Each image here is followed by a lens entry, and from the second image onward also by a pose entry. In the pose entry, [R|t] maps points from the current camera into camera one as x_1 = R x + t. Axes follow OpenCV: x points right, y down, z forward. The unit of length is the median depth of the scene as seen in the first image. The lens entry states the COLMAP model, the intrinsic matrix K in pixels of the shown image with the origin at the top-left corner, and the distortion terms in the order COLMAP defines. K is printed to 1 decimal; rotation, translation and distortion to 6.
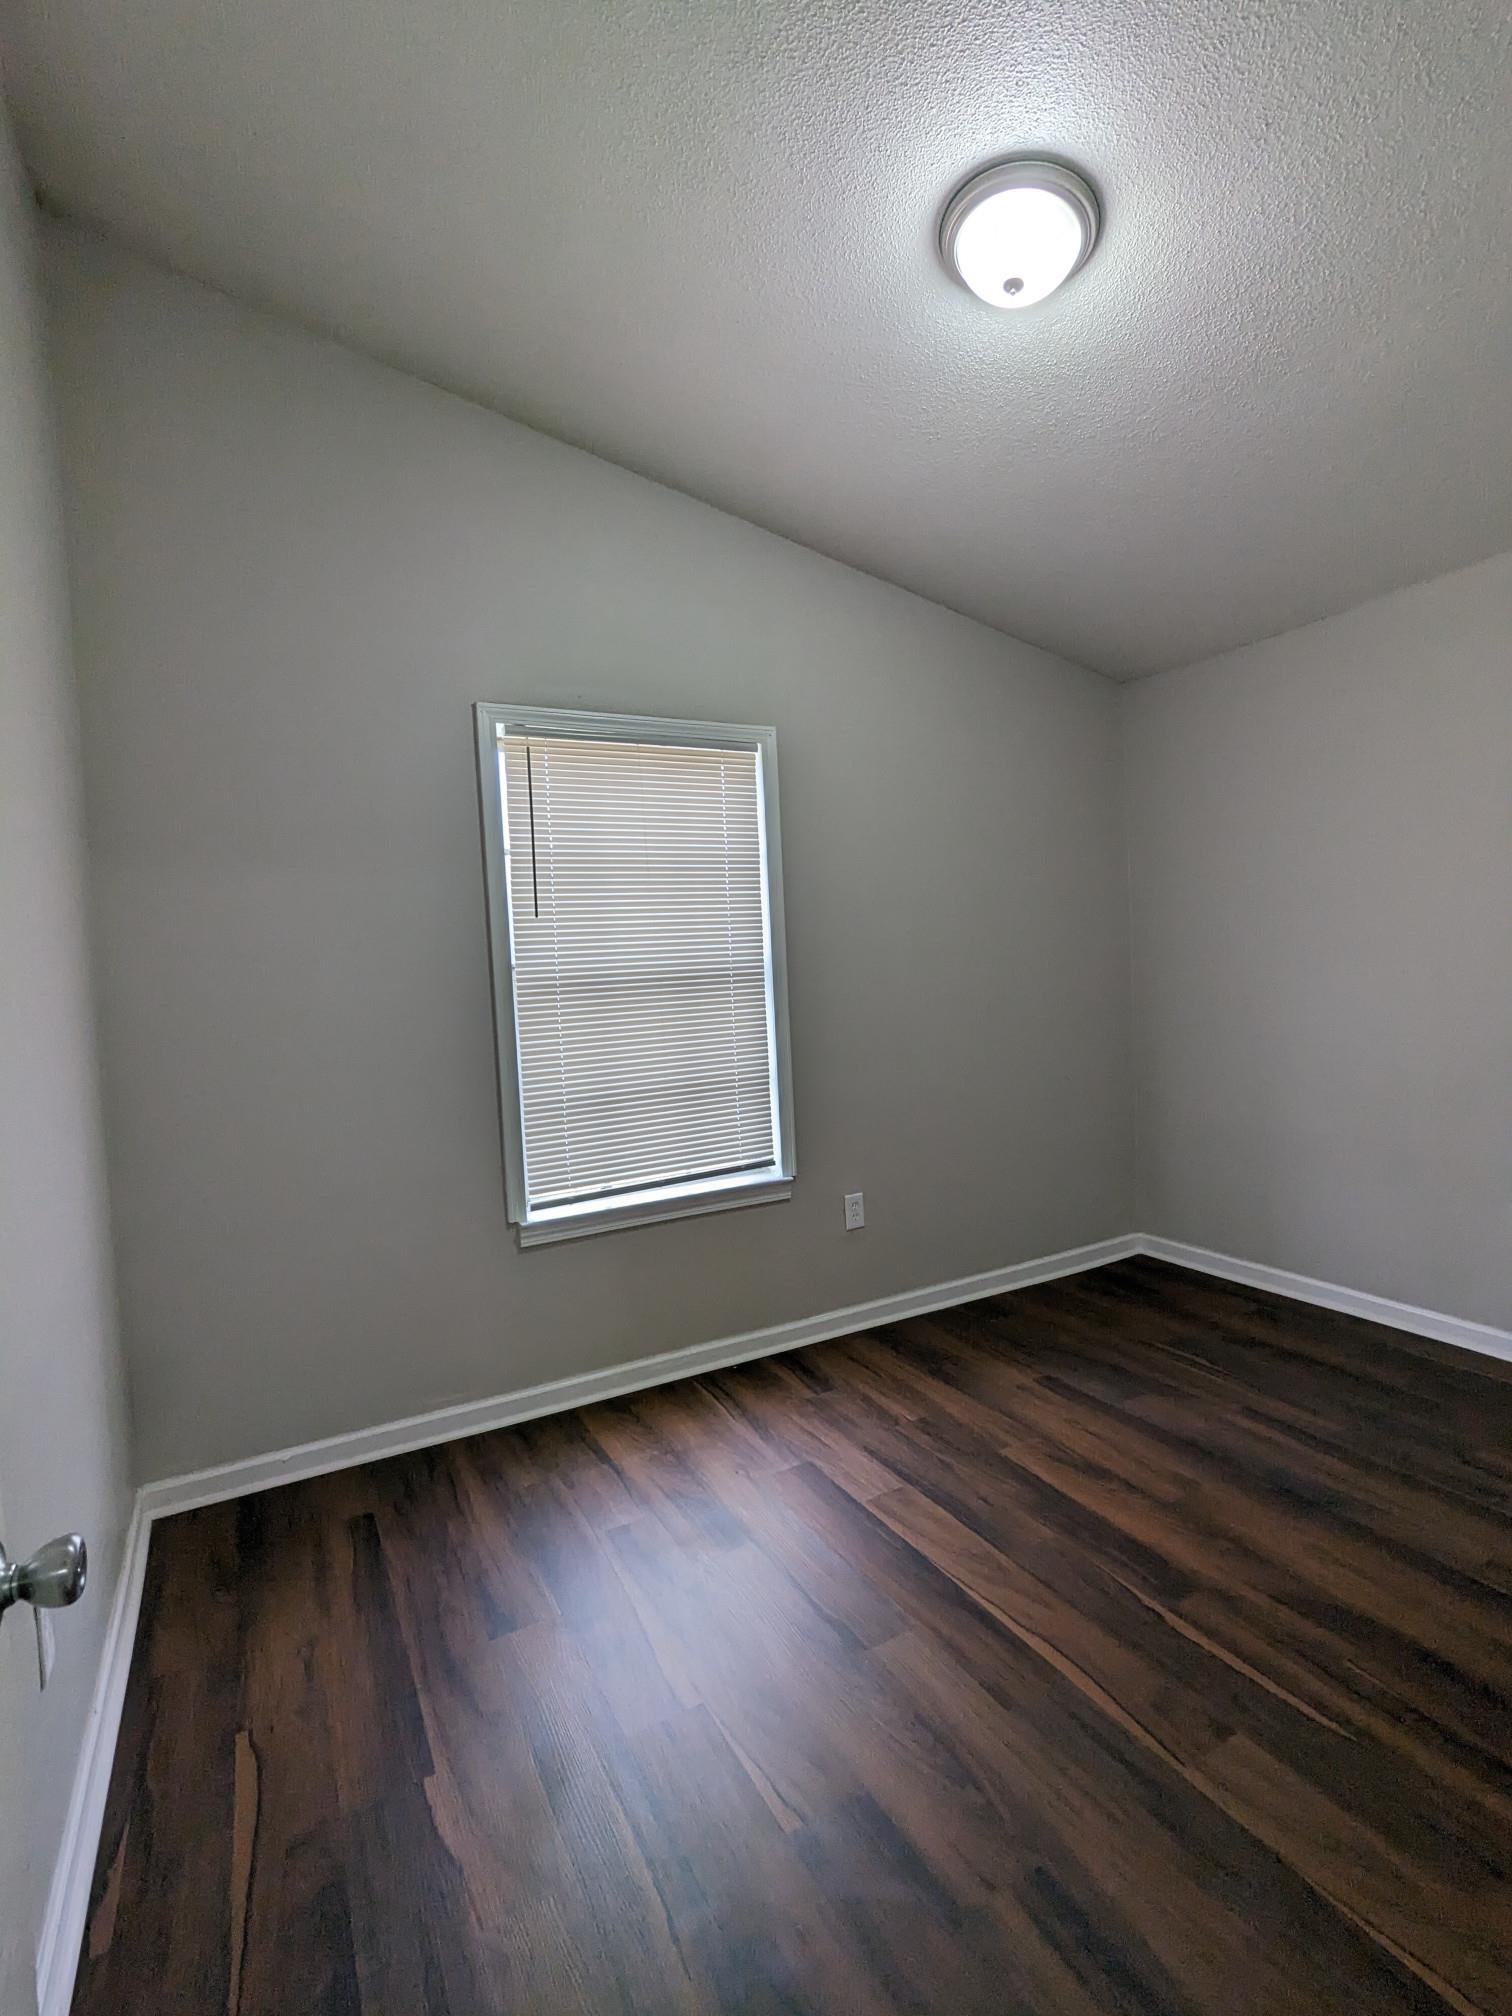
lens RADIAL K [[957.3, 0, 764.0], [0, 957.3, 1002.9], [0, 0, 1]] dist [-0.003262, 0.002959]
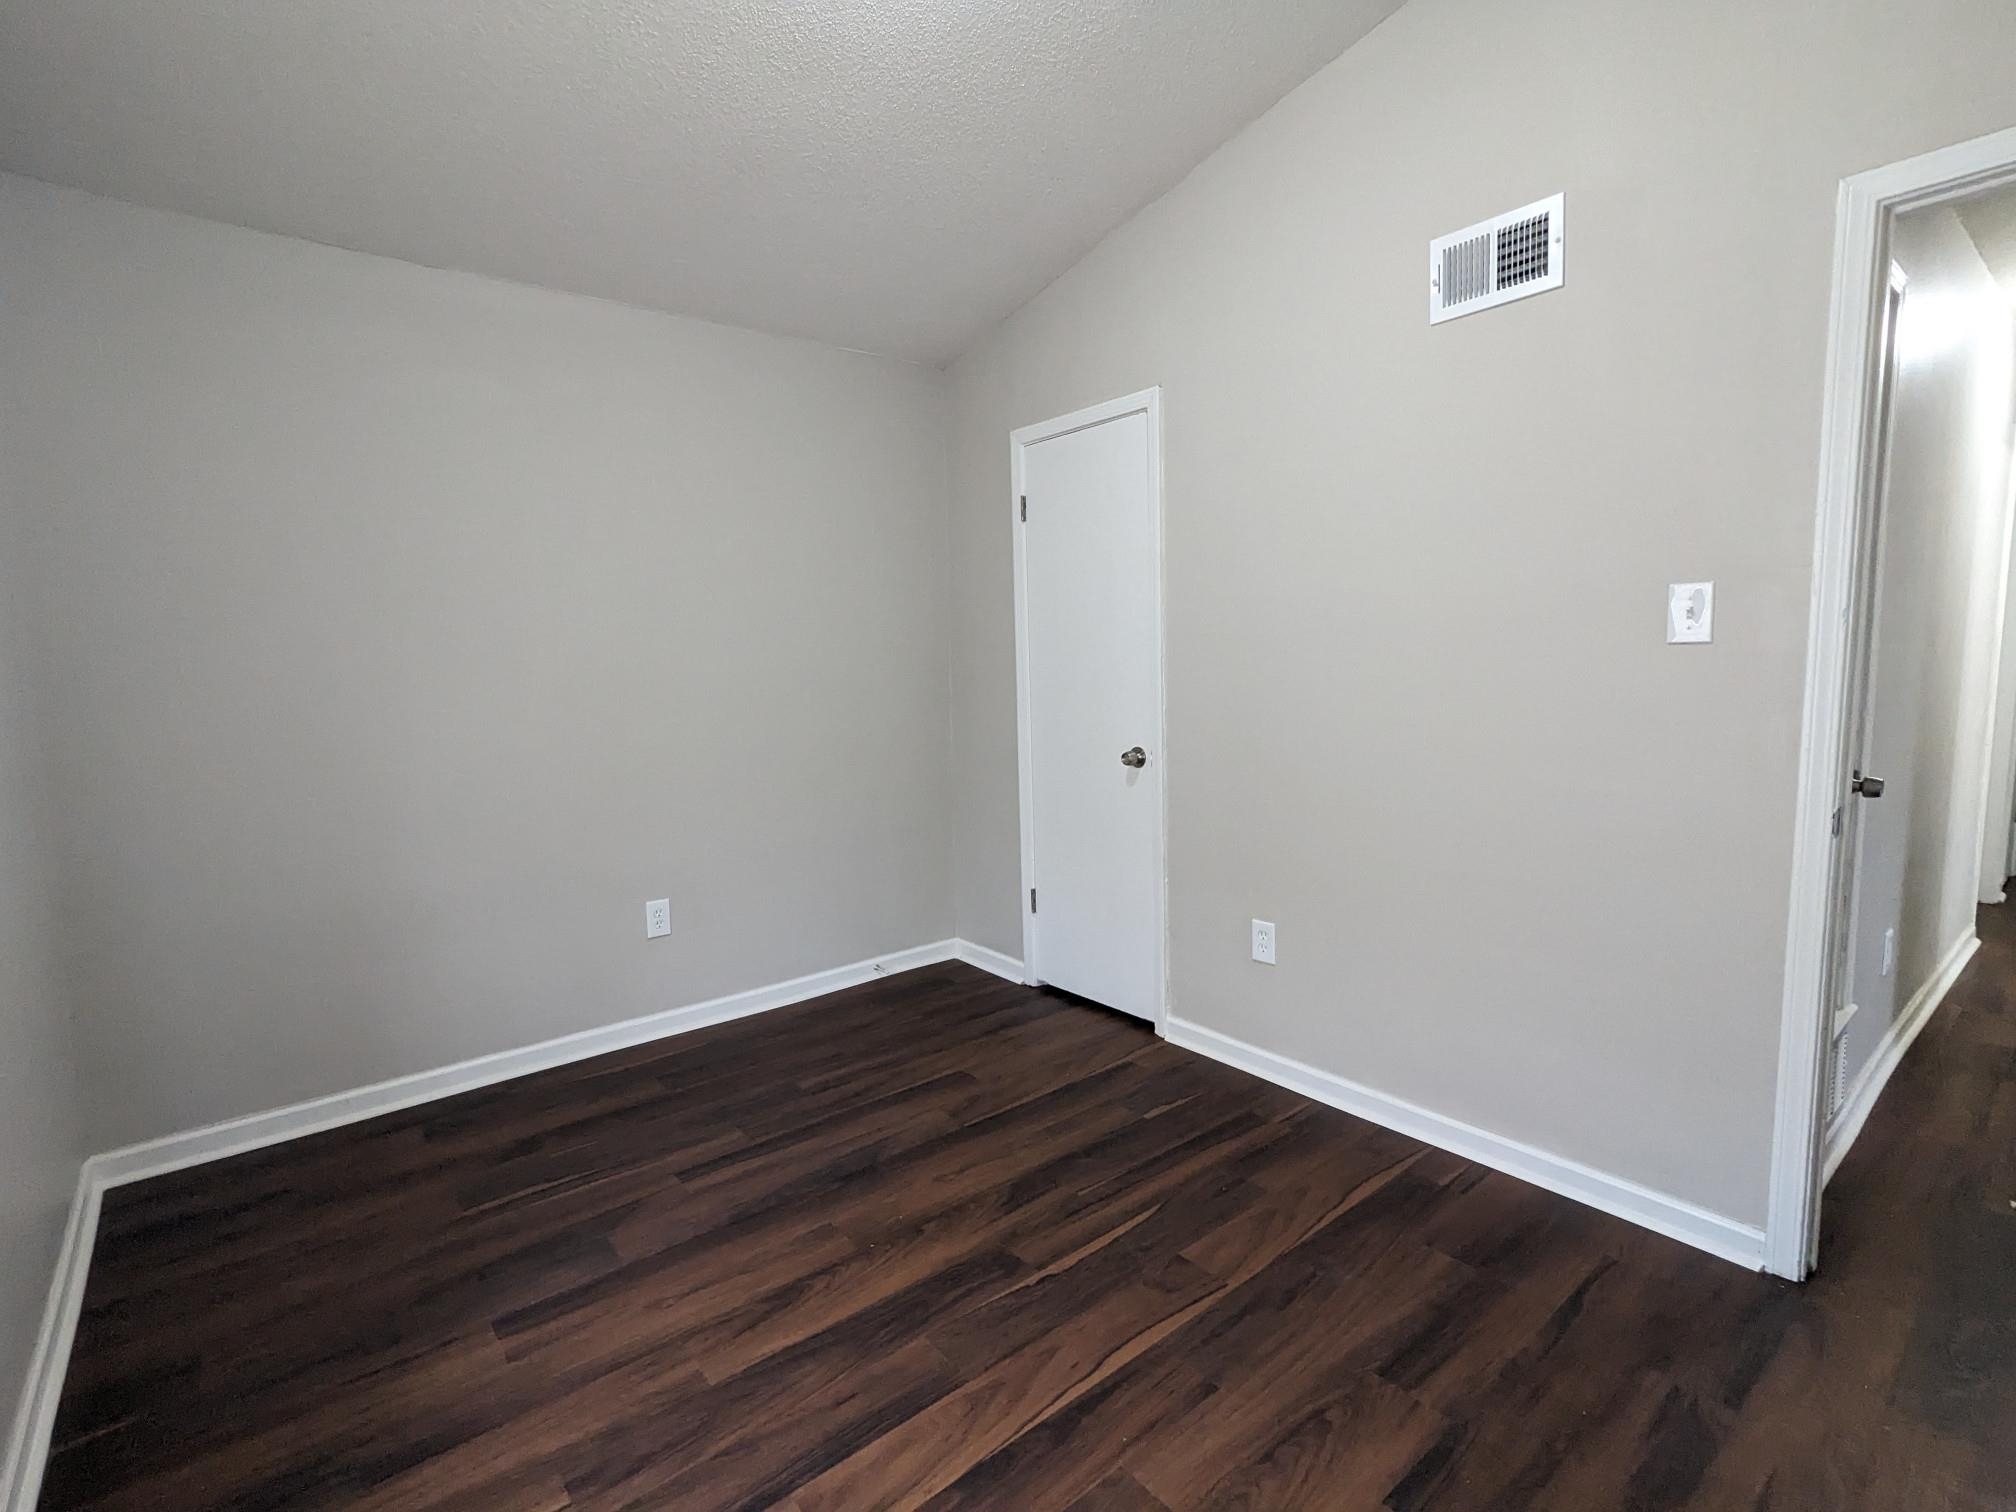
lens RADIAL K [[957.3, 0, 1006.5], [0, 957.3, 749.1], [0, 0, 1]] dist [-0.003262, 0.002959]
pose [[-0.190342, -0.040295, 0.980890, -0.464053], [0.072445, 0.995857, 0.054968, 0.007959], [-0.979041, 0.081523, -0.186634, 0.963890]]
